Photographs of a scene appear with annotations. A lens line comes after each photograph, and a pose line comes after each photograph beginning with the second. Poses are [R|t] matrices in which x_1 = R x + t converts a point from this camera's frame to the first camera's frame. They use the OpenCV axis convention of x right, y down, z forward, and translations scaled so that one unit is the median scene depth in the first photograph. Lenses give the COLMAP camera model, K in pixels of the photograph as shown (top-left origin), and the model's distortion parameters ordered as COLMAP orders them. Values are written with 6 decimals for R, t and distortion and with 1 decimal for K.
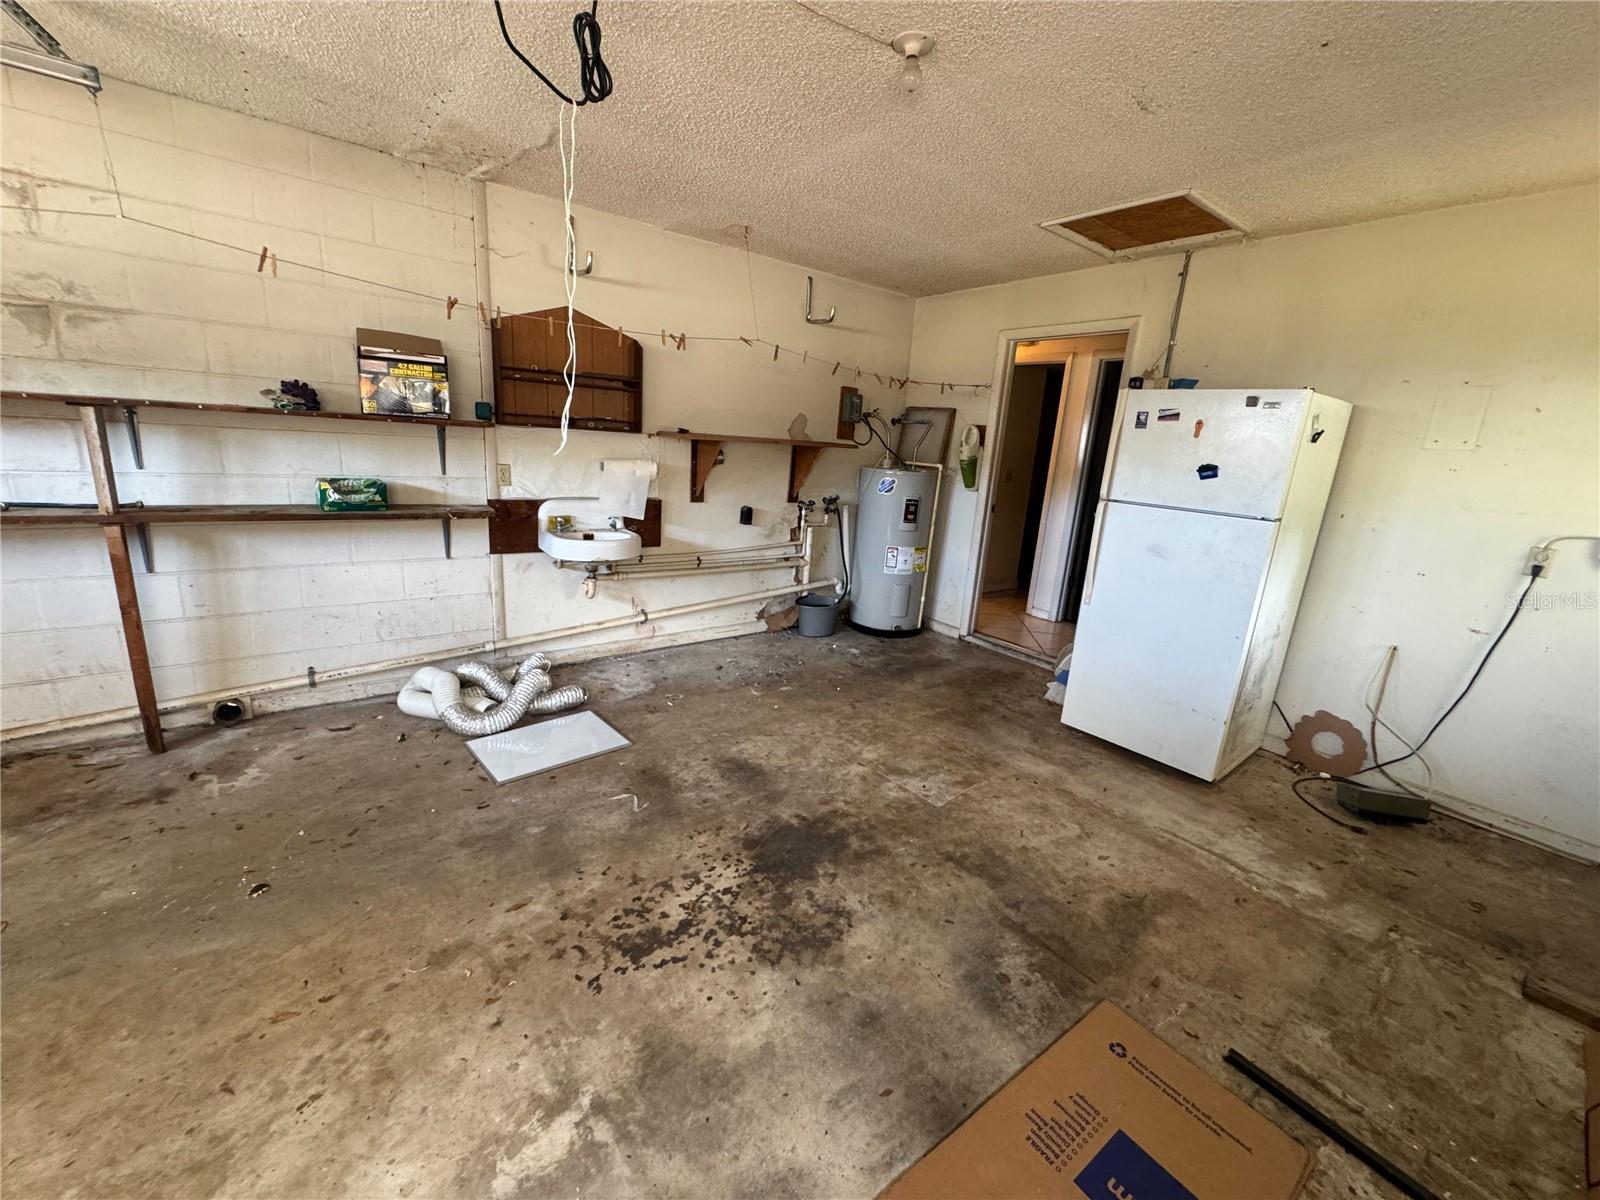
lens RADIAL K [[638.3, 0, 800.1], [0, 638.3, 598.0], [0, 0, 1]] dist [-0.004148, 0.000722]
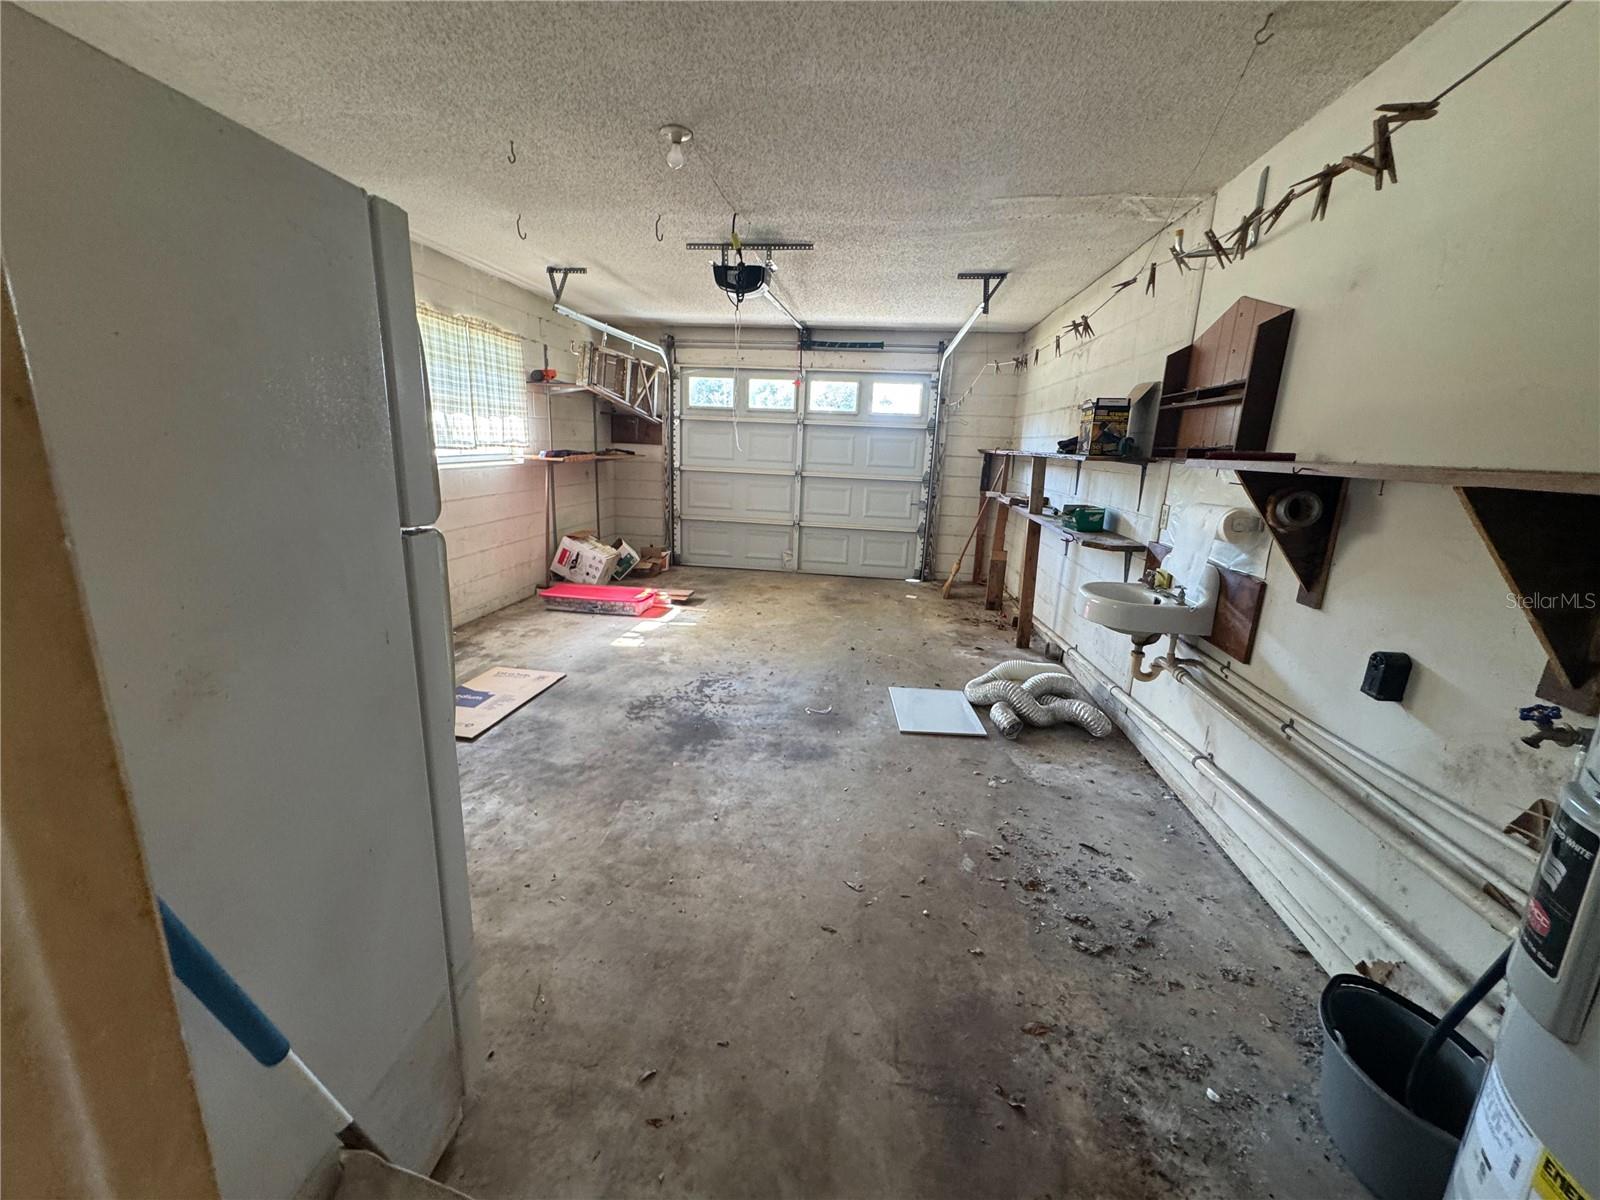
lens RADIAL K [[638.3, 0, 796.8], [0, 638.3, 597.5], [0, 0, 1]] dist [-0.004148, 0.000722]
pose [[-0.701151, 0.078385, -0.708691, 0.735253], [-0.252749, 0.902072, 0.349834, -0.375779], [0.666712, 0.424408, -0.612677, 1.725824]]
